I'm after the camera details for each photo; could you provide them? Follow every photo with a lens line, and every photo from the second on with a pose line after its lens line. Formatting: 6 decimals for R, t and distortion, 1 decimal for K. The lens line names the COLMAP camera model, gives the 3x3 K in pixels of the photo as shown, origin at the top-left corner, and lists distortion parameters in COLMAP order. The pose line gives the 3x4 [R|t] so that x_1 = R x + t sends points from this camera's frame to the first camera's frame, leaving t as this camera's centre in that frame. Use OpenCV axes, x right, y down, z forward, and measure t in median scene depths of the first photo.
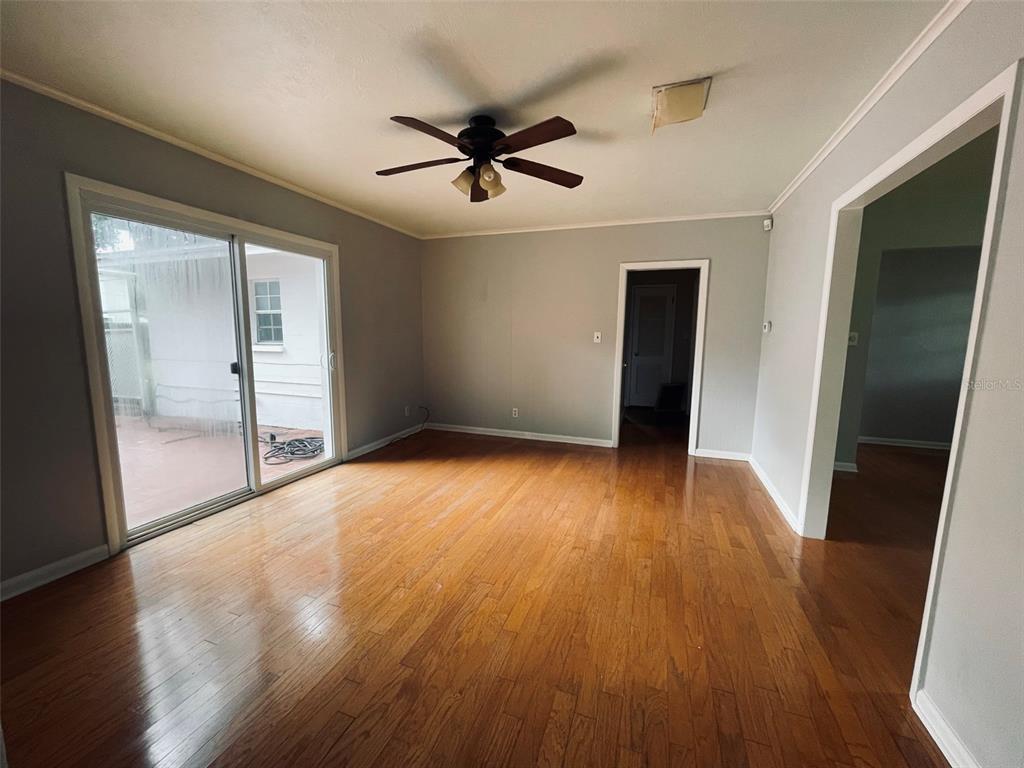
lens RADIAL K [[414.6, 0, 510.6], [0, 414.6, 383.0], [0, 0, 1]] dist [-0.001589, 0.000460]
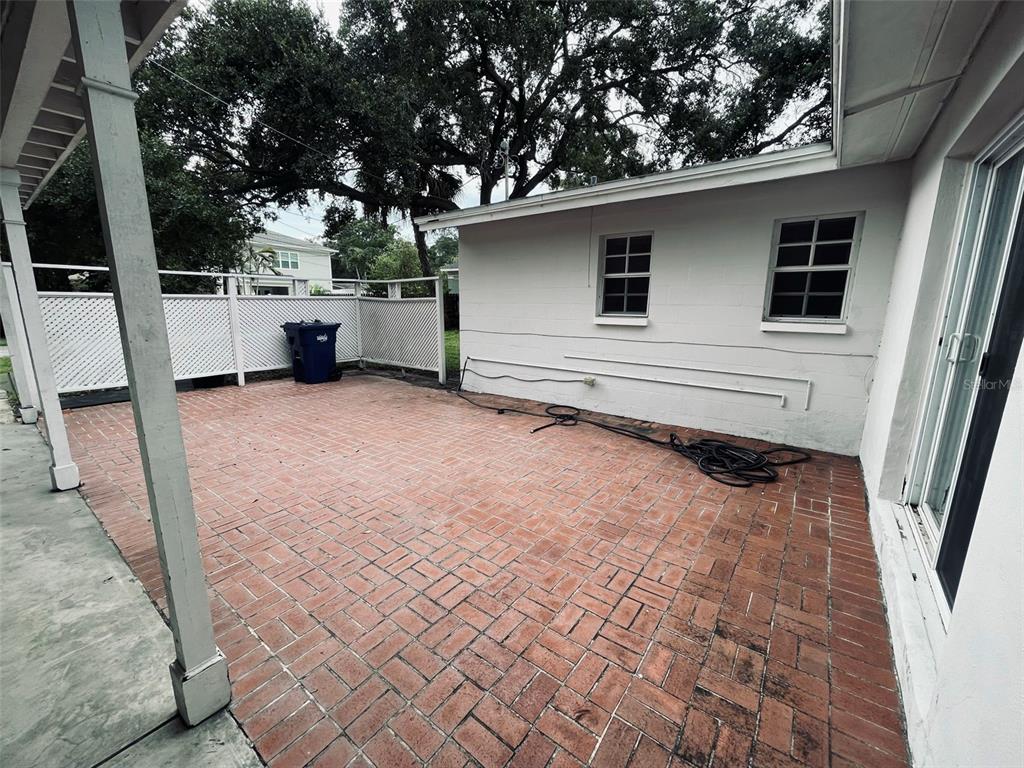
lens RADIAL K [[414.6, 0, 510.6], [0, 414.6, 383.0], [0, 0, 1]] dist [-0.001589, 0.000460]
pose [[0.954529, 0.058311, -0.292358, -0.560326], [-0.038090, 0.996501, 0.074392, -0.015176], [0.295674, -0.059874, 0.953411, 0.155248]]
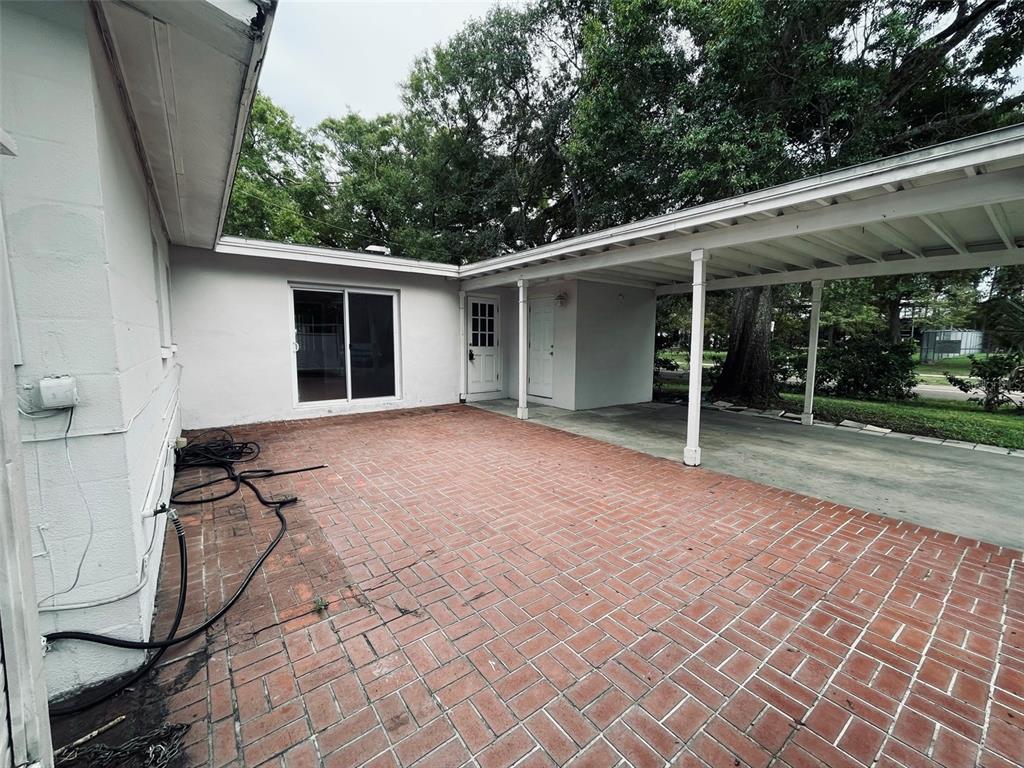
lens RADIAL K [[414.6, 0, 510.6], [0, 414.6, 383.0], [0, 0, 1]] dist [-0.001589, 0.000460]
pose [[-0.841518, -0.068037, 0.535927, -1.377167], [0.056089, 0.975673, 0.211935, -0.143594], [-0.537309, 0.208407, -0.817230, 1.261669]]
